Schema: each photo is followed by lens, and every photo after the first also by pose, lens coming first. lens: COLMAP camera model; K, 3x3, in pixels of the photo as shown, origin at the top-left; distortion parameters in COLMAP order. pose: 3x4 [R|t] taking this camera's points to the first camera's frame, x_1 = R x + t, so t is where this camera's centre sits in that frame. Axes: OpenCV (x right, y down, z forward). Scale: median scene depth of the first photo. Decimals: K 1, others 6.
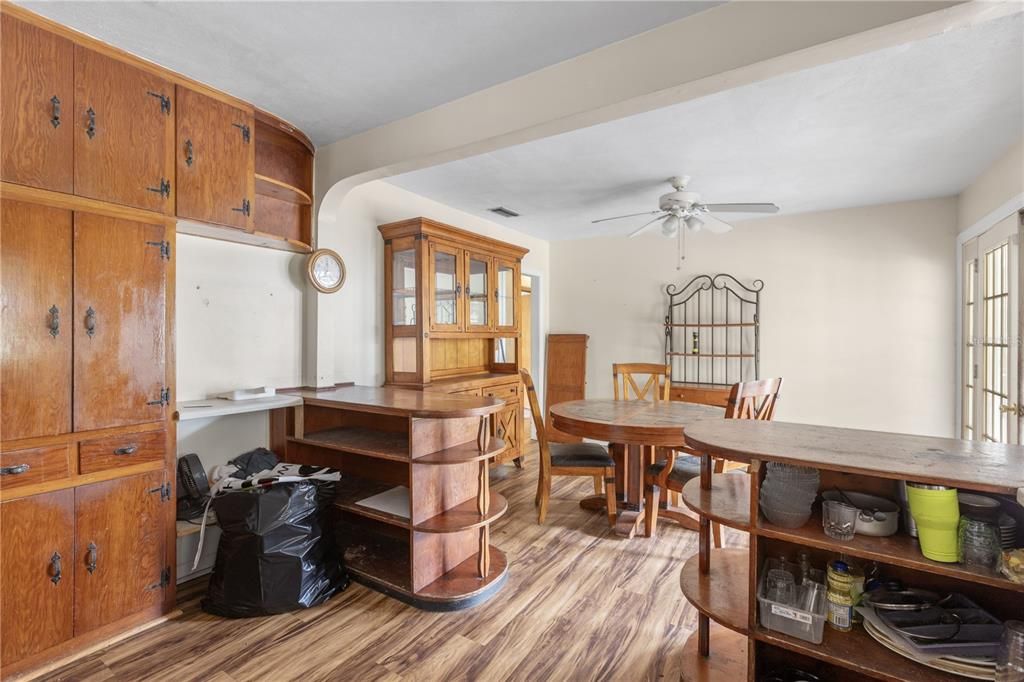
lens RADIAL K [[459.4, 0, 515.0], [0, 459.4, 338.9], [0, 0, 1]] dist [-0.000052, -0.001493]
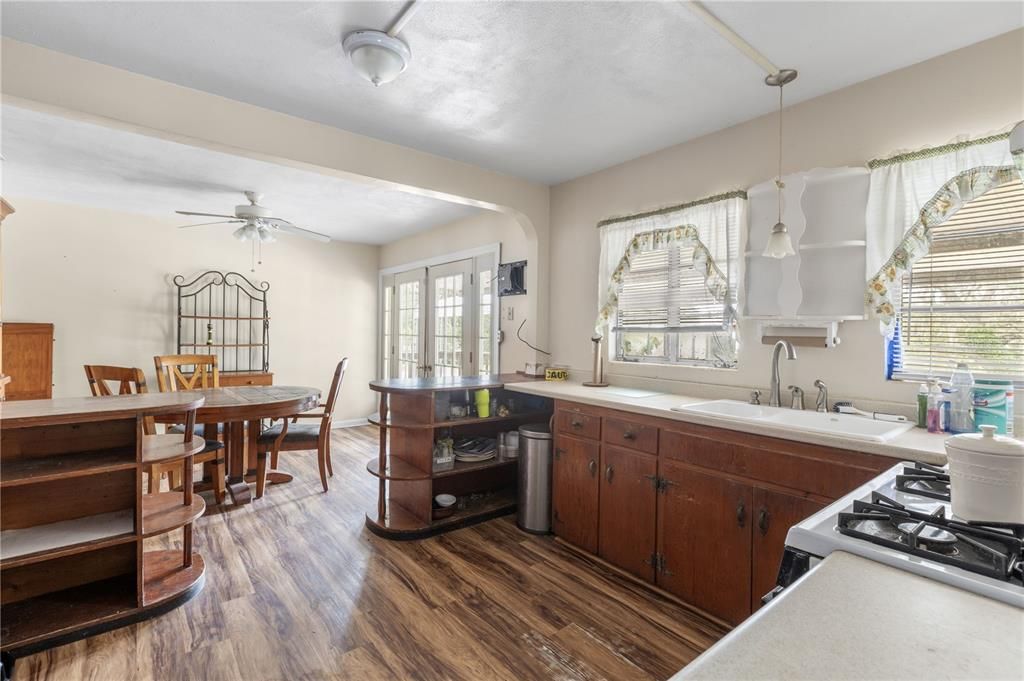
lens RADIAL K [[459.4, 0, 507.9], [0, 459.4, 336.6], [0, 0, 1]] dist [-0.000052, -0.001493]
pose [[0.326006, -0.007684, 0.945336, -0.777767], [-0.008869, 0.999898, 0.011186, -0.008361], [-0.945326, -0.012031, 0.325905, 0.006152]]
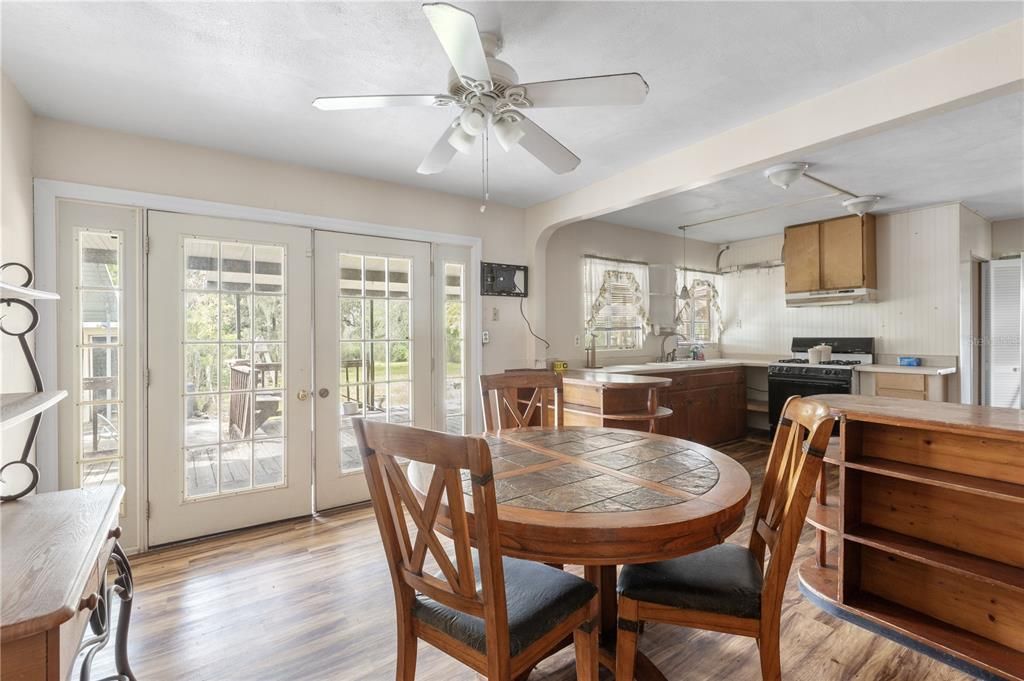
lens RADIAL K [[459.4, 0, 506.6], [0, 459.4, 335.0], [0, 0, 1]] dist [-0.000052, -0.001493]
pose [[-0.920796, 0.005181, 0.390009, 0.189929], [0.007781, 0.999957, 0.005087, -0.004324], [-0.389966, 0.007719, -0.920797, 2.223871]]
